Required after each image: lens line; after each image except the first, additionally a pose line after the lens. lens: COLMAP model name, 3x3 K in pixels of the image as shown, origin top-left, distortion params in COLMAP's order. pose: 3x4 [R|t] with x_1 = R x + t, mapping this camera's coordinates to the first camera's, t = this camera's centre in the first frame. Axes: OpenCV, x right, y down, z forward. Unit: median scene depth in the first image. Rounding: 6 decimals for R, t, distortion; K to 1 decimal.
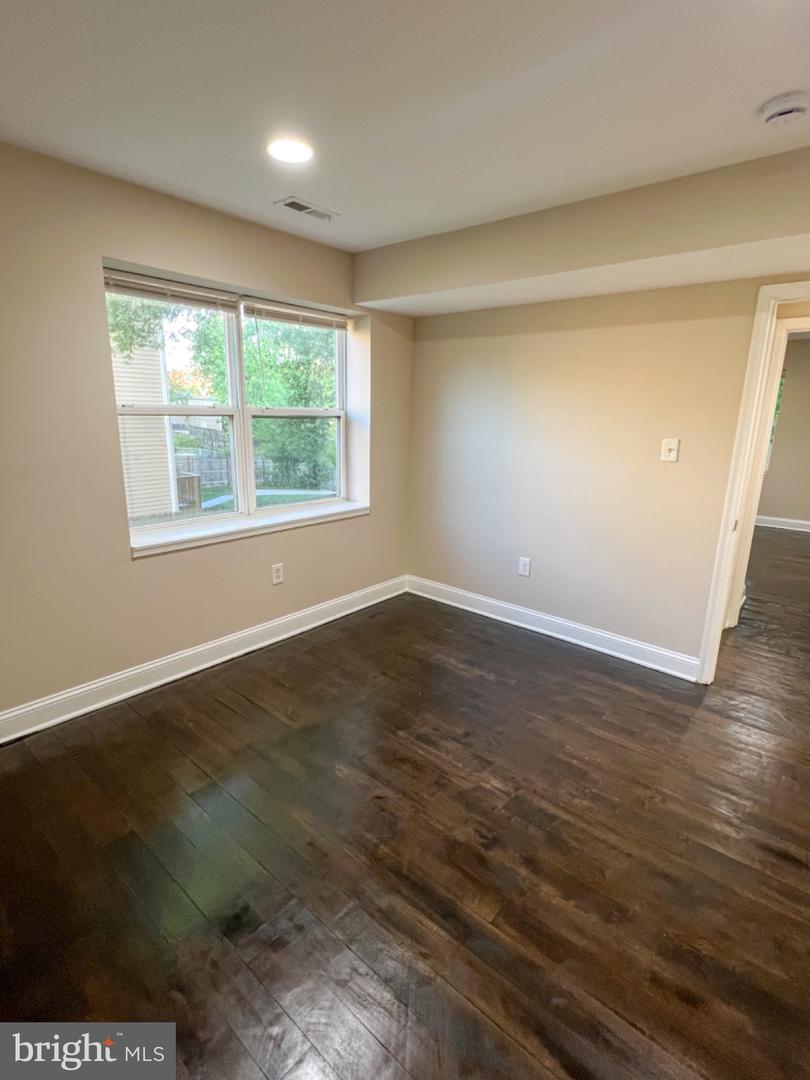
lens RADIAL K [[518.7, 0, 402.4], [0, 518.7, 536.7], [0, 0, 1]] dist [-0.000078, 0.000335]
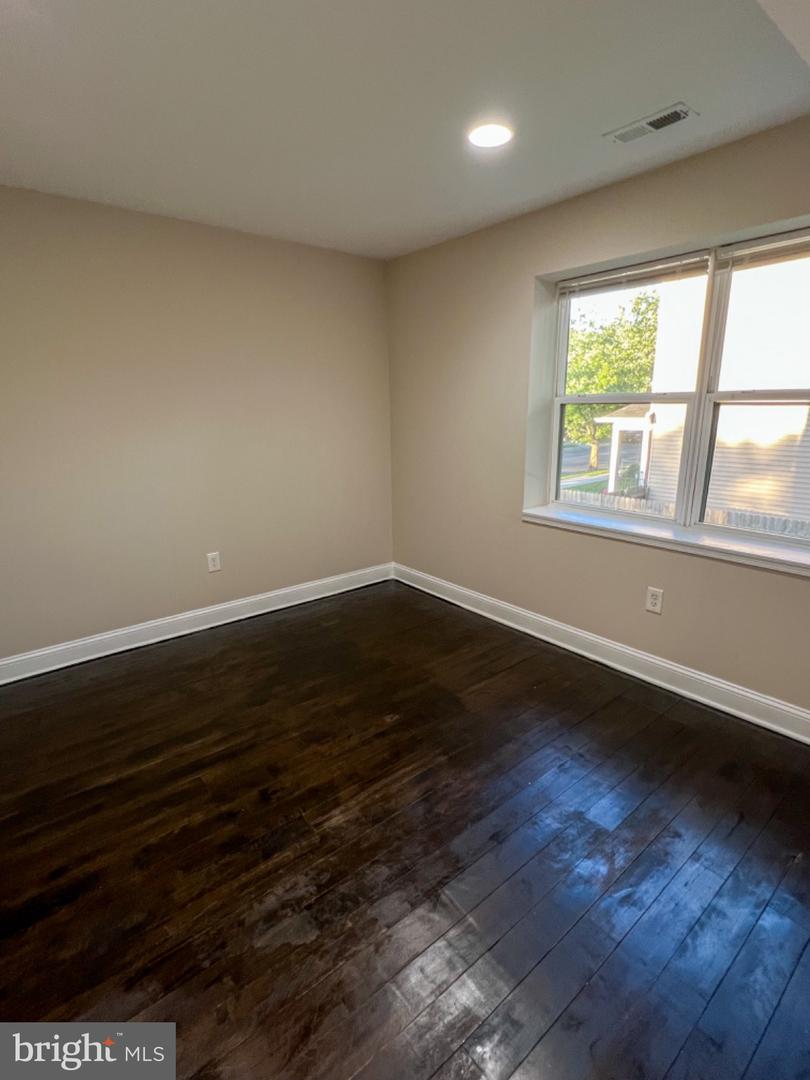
lens RADIAL K [[533.4, 0, 425.6], [0, 533.4, 538.9], [0, 0, 1]] dist [0.000997, -0.000145]
pose [[-0.152044, 0.227287, -0.961885, 0.935490], [-0.227088, 0.939131, 0.257806, -0.239023], [0.961932, 0.257630, -0.091175, 1.127550]]
